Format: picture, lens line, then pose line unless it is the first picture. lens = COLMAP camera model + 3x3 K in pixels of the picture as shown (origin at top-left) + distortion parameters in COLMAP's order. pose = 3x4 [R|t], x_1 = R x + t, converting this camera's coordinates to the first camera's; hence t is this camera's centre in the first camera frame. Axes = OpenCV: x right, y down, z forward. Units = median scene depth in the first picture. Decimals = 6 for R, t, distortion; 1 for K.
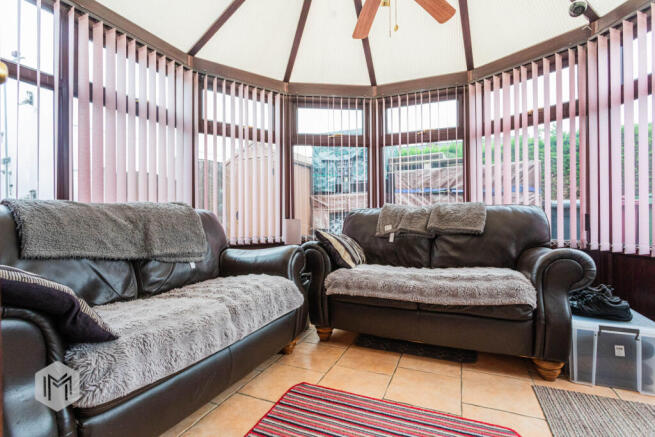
lens RADIAL K [[311.2, 0, 326.8], [0, 311.2, 218.6], [0, 0, 1]] dist [-0.000768, -0.000006]
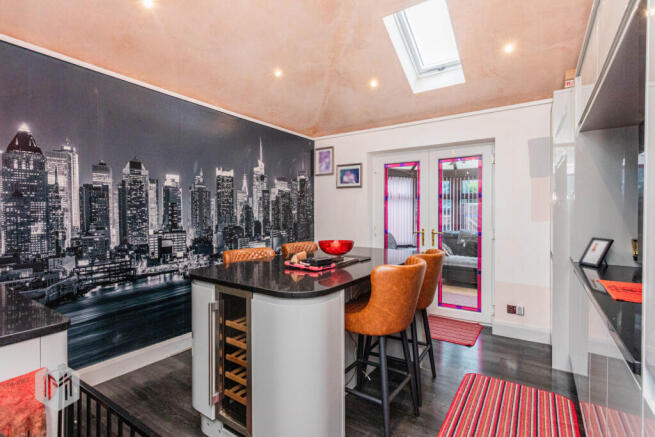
lens RADIAL K [[310.1, 0, 322.6], [0, 310.1, 219.6], [0, 0, 1]] dist [0.002093, 0.000712]
pose [[0.979498, 0.012877, -0.201043, -0.389726], [-0.006794, 0.999499, 0.030921, -0.201374], [0.201340, -0.028921, 0.979094, -1.587599]]
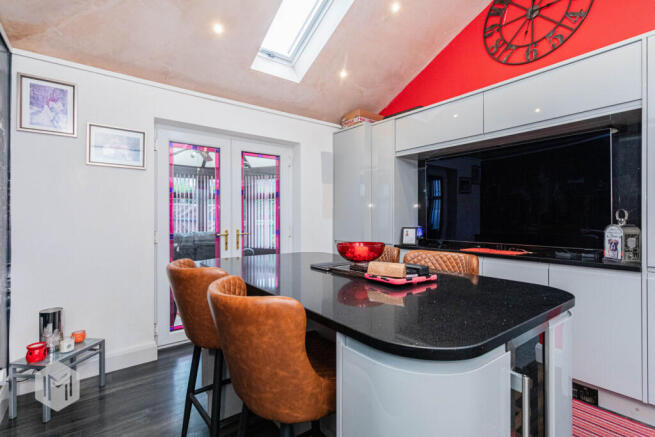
lens RADIAL K [[310.1, 0, 323.2], [0, 310.1, 216.3], [0, 0, 1]] dist [0.002093, 0.000712]
pose [[0.501888, 0.009900, 0.864876, -1.140440], [-0.009685, 0.999936, -0.005826, -0.163993], [-0.864878, -0.005452, 0.501952, -0.952666]]
